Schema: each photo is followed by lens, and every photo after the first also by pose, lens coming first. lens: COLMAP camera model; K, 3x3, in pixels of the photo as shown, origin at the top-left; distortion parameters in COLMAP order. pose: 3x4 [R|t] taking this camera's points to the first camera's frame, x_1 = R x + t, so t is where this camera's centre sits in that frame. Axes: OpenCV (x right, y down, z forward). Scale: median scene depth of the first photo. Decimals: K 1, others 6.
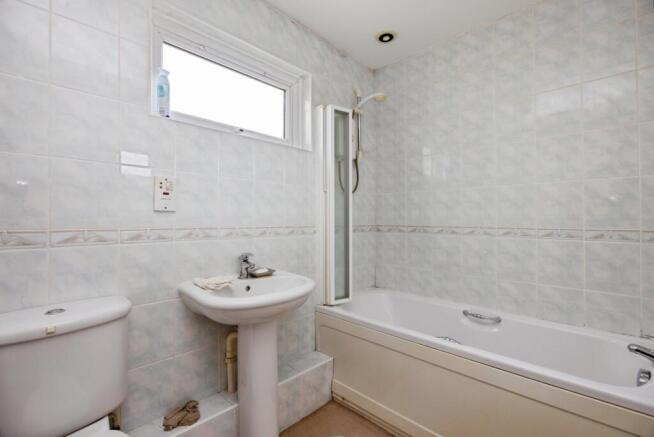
lens RADIAL K [[288.2, 0, 330.1], [0, 288.2, 219.4], [0, 0, 1]] dist [-0.015797, -0.000215]
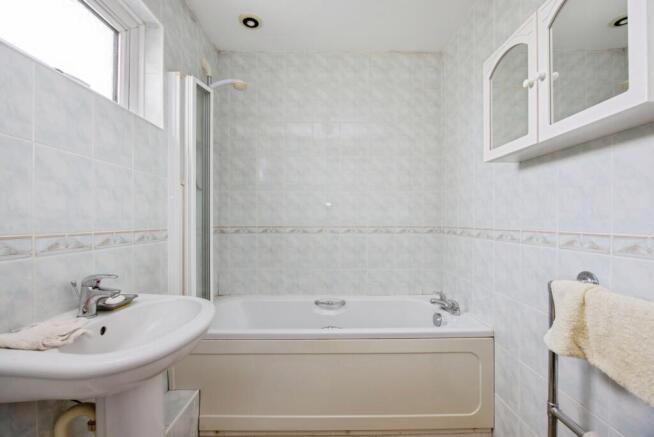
lens RADIAL K [[287.3, 0, 327.4], [0, 287.3, 224.7], [0, 0, 1]] dist [-0.017399, -0.000361]
pose [[0.716944, -0.014194, 0.696987, -0.280810], [0.002533, 0.999839, 0.017756, -0.000636], [-0.697126, -0.010965, 0.716864, 0.168701]]
